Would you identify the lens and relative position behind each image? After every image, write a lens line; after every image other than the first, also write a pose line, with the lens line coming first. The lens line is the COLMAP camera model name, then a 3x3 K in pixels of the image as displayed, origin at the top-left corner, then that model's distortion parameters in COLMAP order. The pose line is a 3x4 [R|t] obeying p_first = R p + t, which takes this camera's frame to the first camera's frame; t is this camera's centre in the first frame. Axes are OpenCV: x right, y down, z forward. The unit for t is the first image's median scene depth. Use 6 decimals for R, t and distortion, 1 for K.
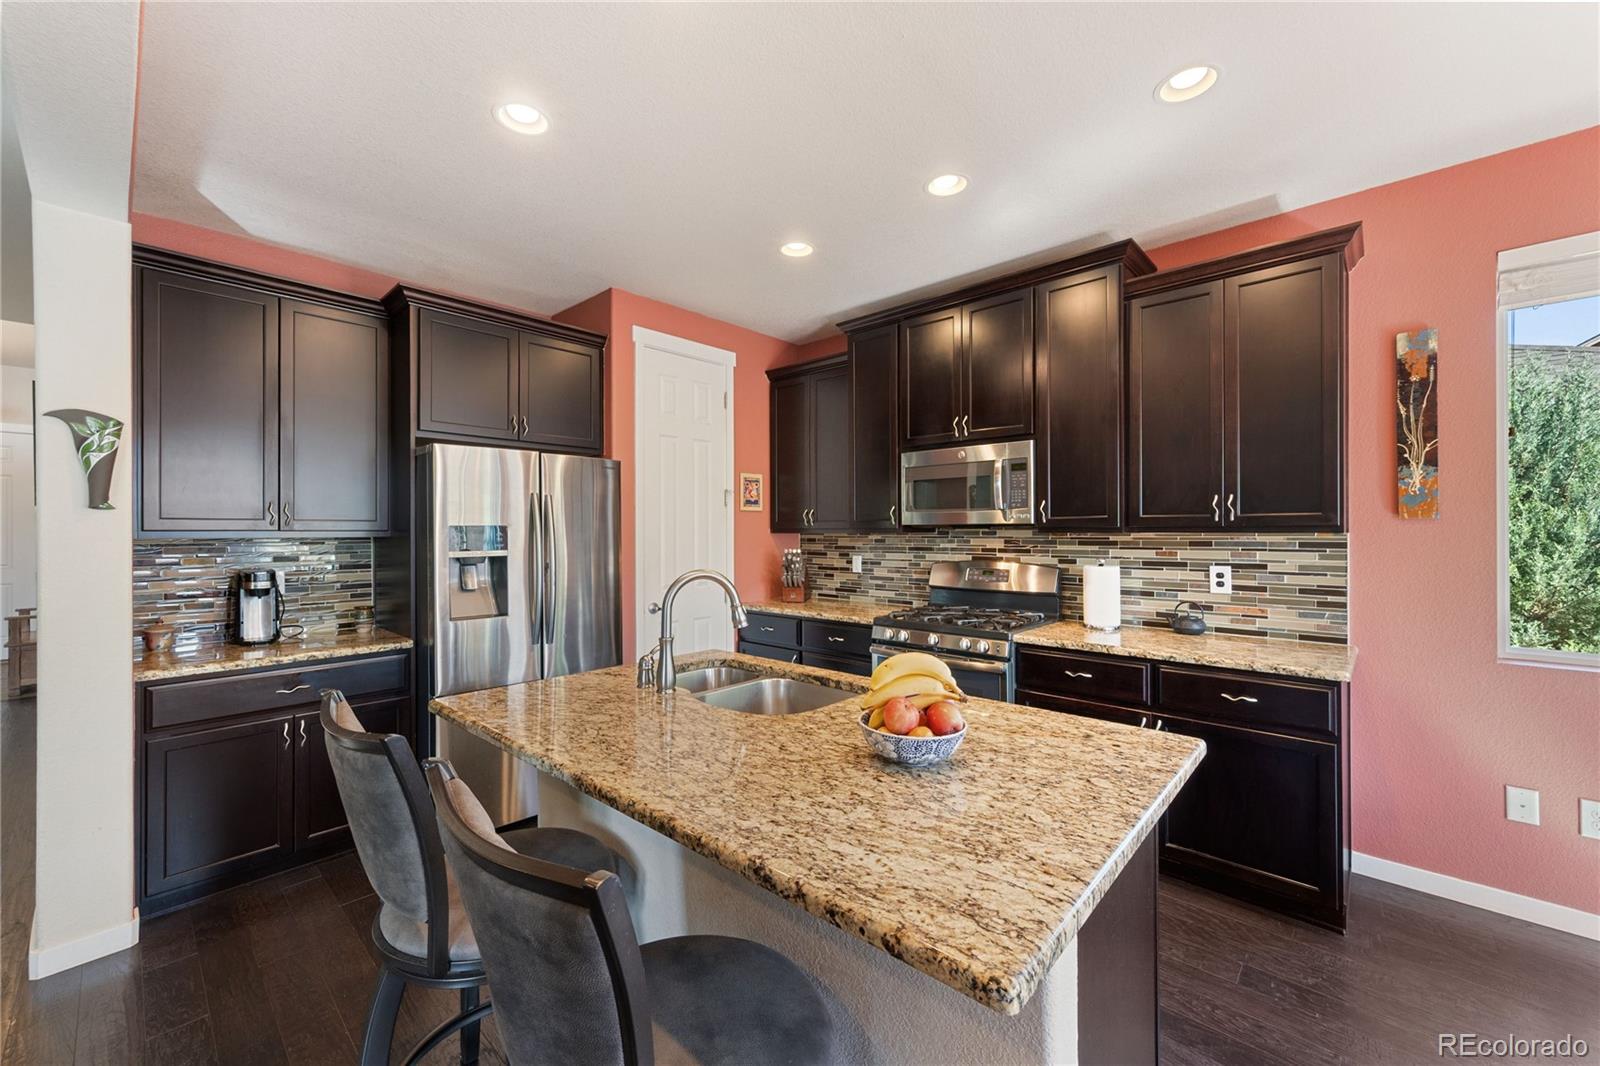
lens RADIAL K [[629.5, 0, 783.8], [0, 629.5, 527.9], [0, 0, 1]] dist [0.007854, 0.000354]
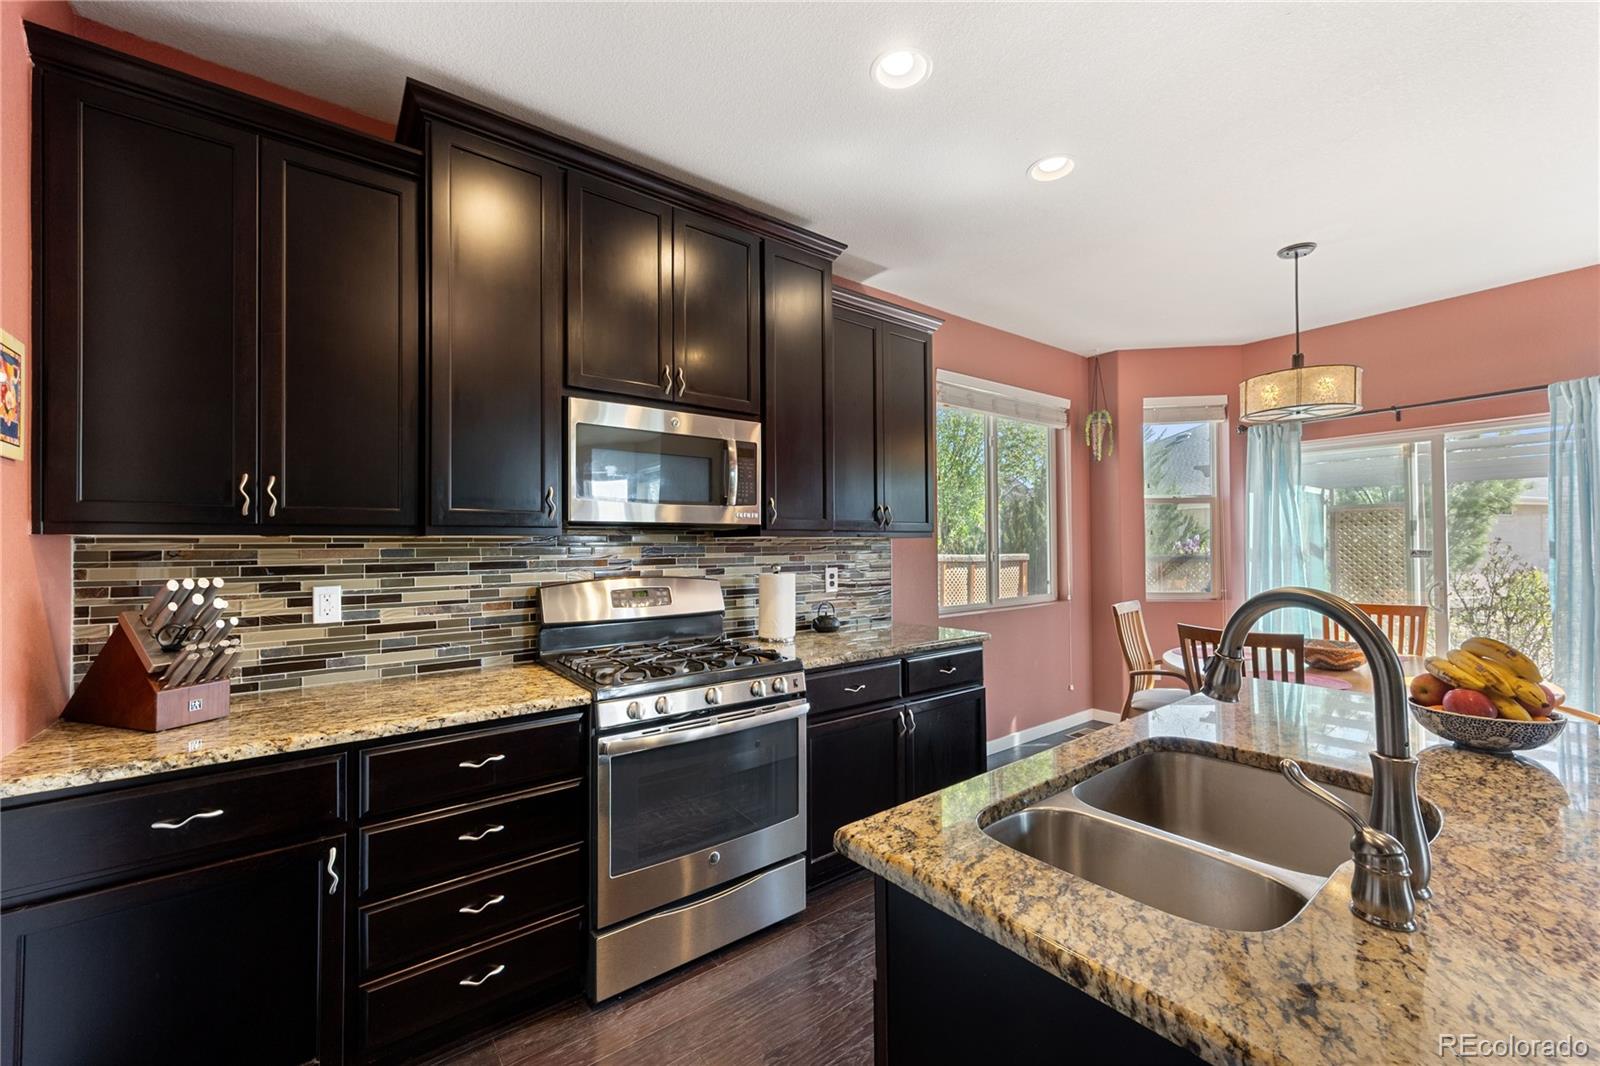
lens RADIAL K [[629.5, 0, 825.2], [0, 629.5, 537.4], [0, 0, 1]] dist [0.007854, 0.000354]
pose [[0.154337, 0.016215, 0.987885, -0.425981], [0.002841, 0.999854, -0.016855, 0.025488], [-0.988014, 0.005408, 0.154268, 0.847487]]
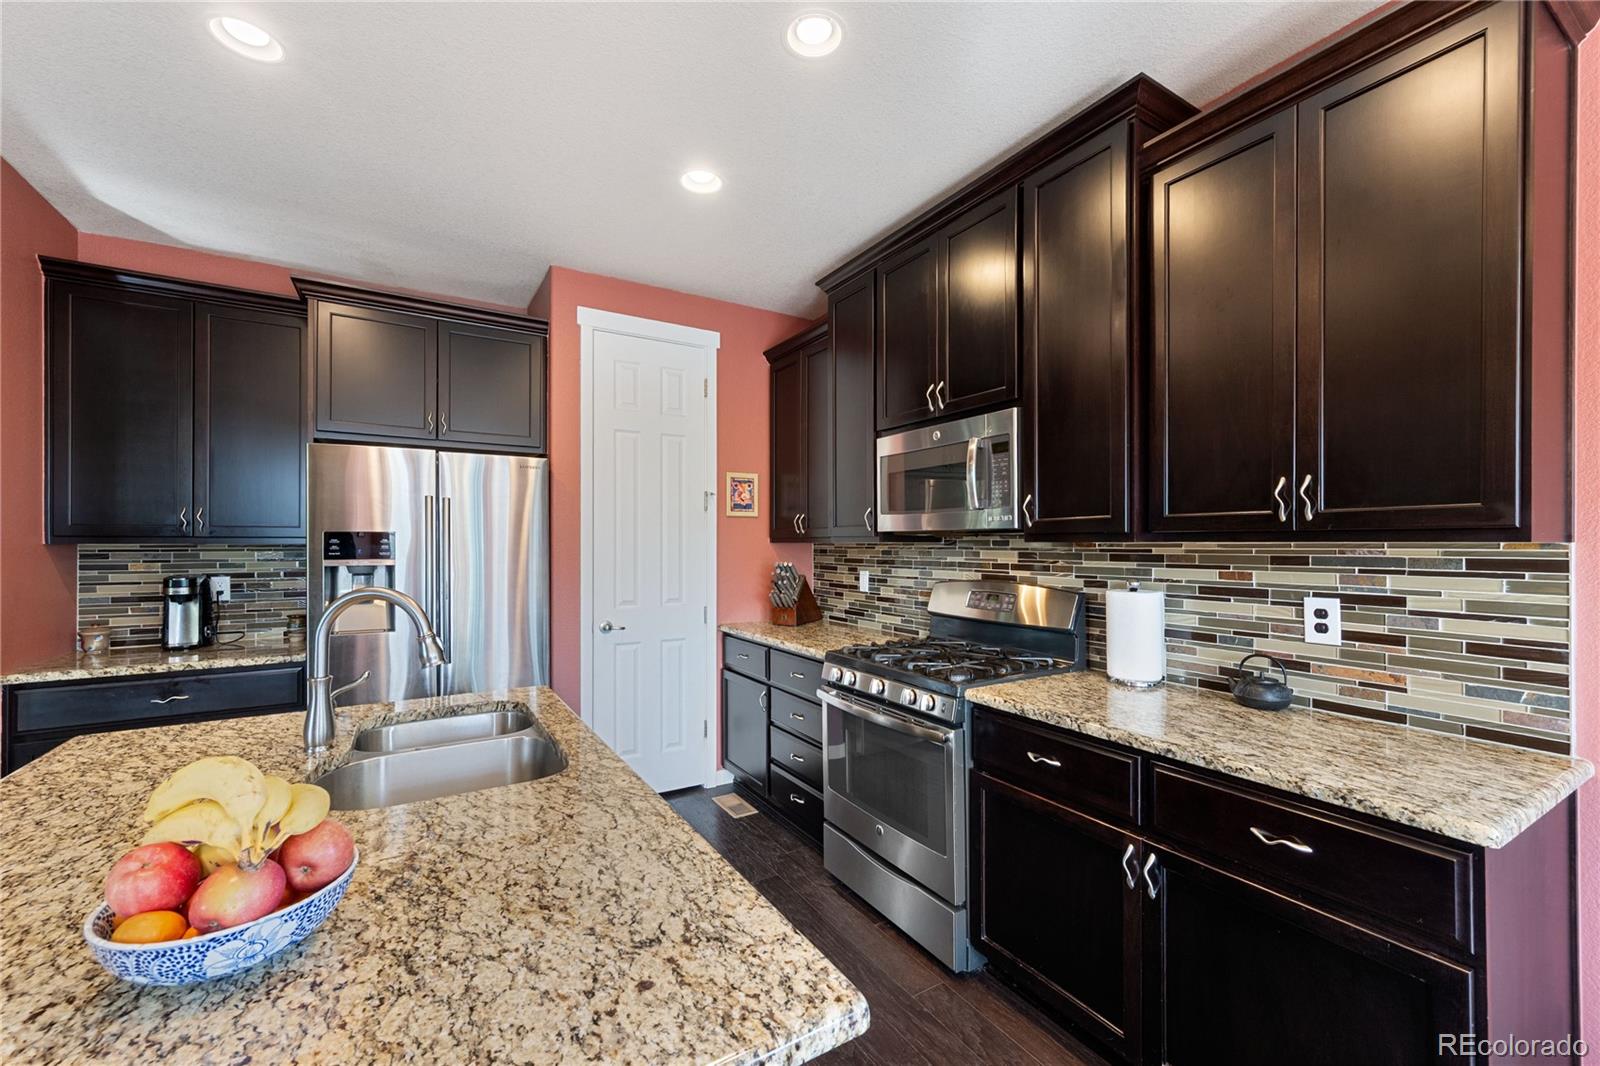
lens RADIAL K [[629.5, 0, 798.8], [0, 629.5, 542.0], [0, 0, 1]] dist [0.007854, 0.000354]
pose [[0.962309, 0.003575, -0.271935, 0.380823], [-0.002944, 0.999992, 0.002728, 0.007255], [0.271943, -0.001825, 0.962312, 0.290597]]
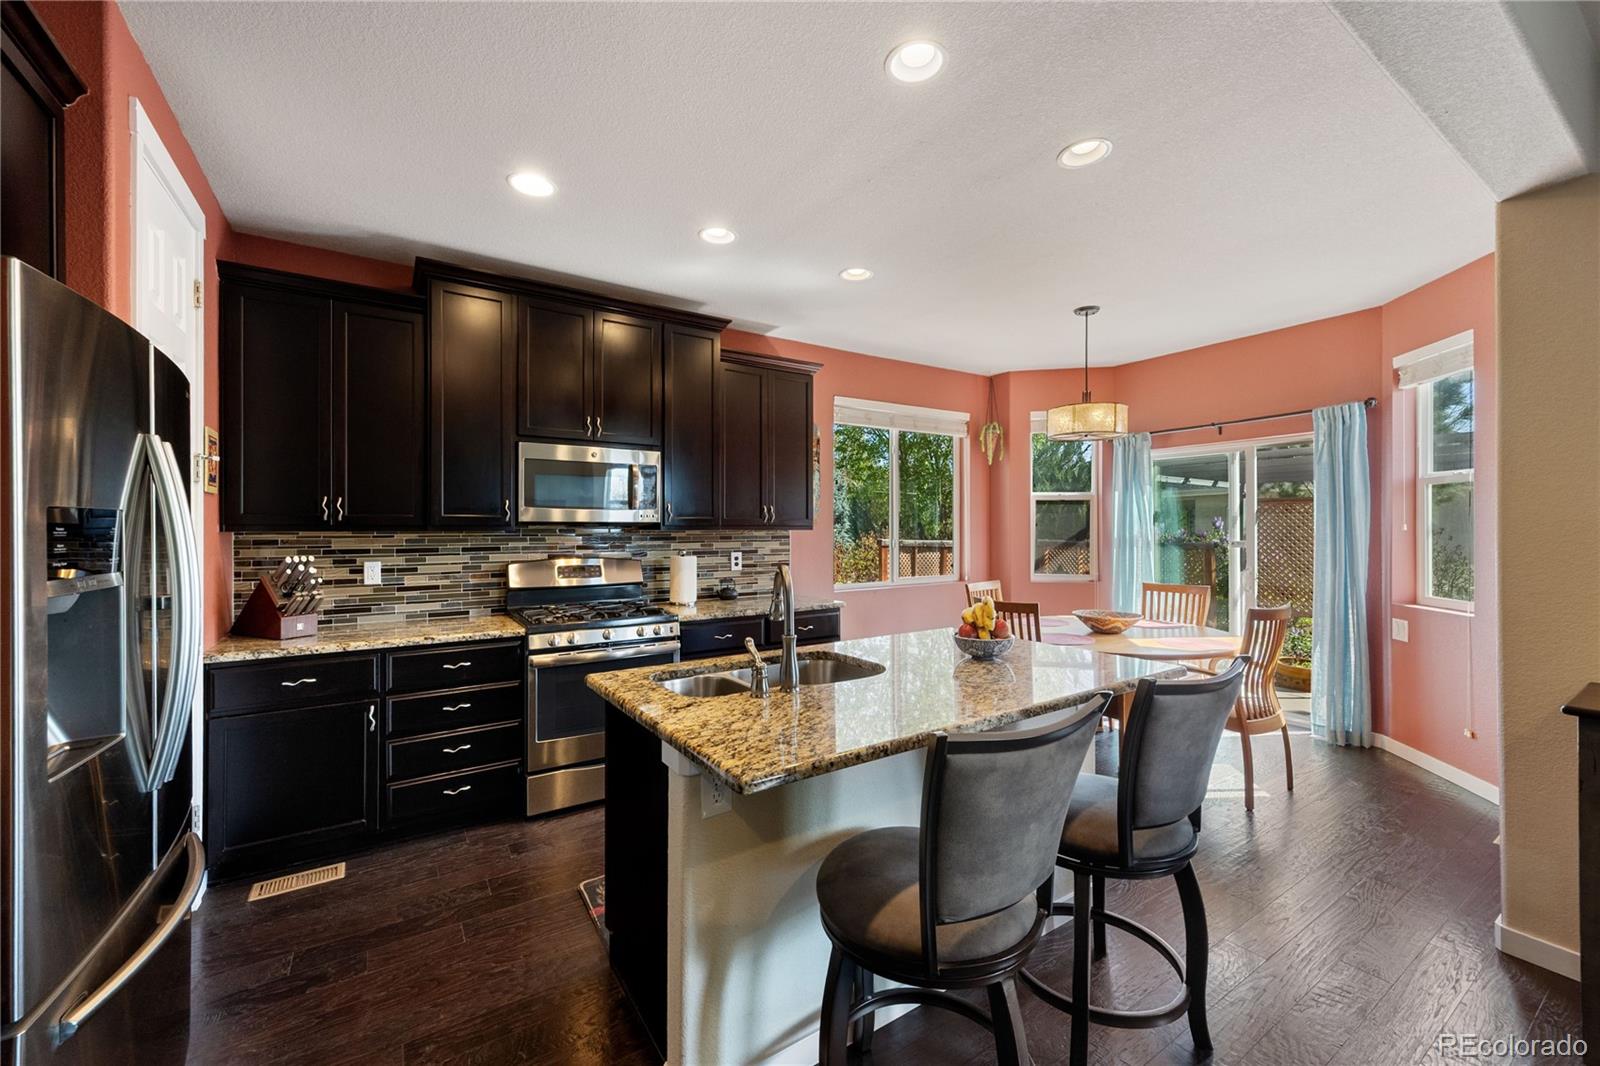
lens RADIAL K [[629.5, 0, 814.4], [0, 629.5, 527.1], [0, 0, 1]] dist [0.007854, 0.000354]
pose [[0.228236, 0.006832, 0.973582, -0.728036], [-0.003128, 0.999975, -0.006284, 0.009660], [-0.973601, -0.001611, 0.228251, 0.485202]]
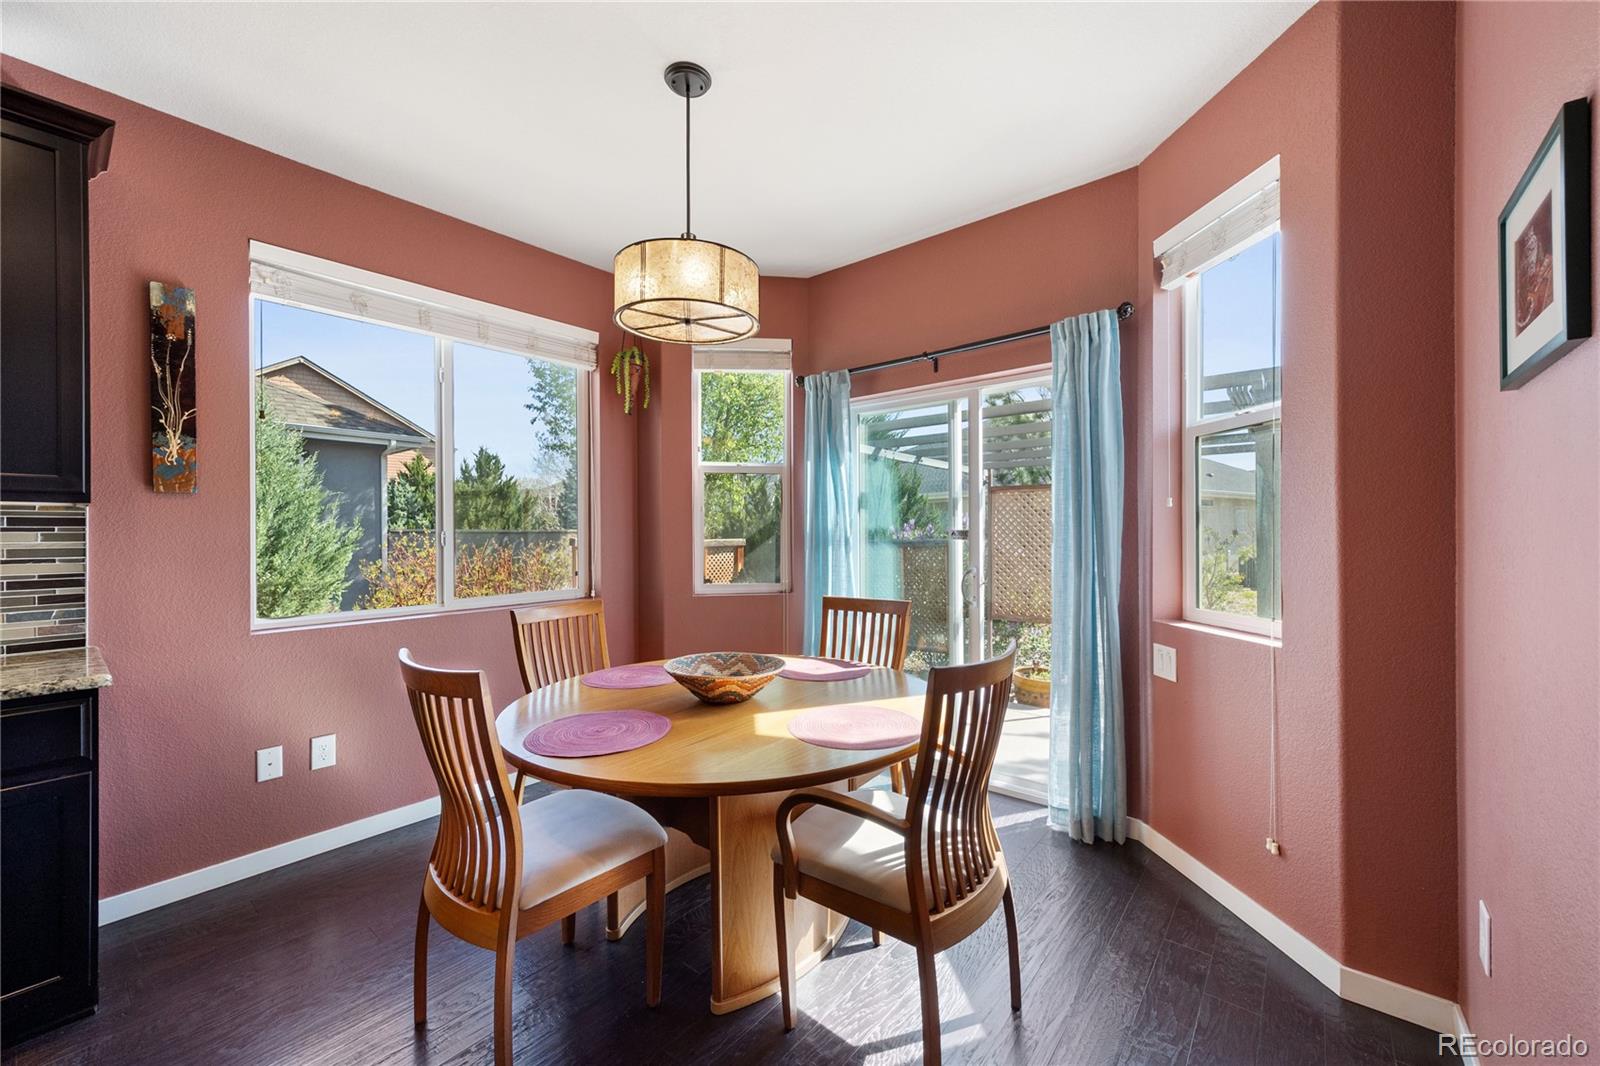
lens RADIAL K [[629.5, 0, 808.1], [0, 629.5, 531.2], [0, 0, 1]] dist [0.007854, 0.000354]
pose [[-0.071171, 0.005540, 0.997449, 0.023508], [0.001665, 0.999984, -0.005435, 0.040955], [-0.997463, 0.001274, -0.071179, 0.136622]]
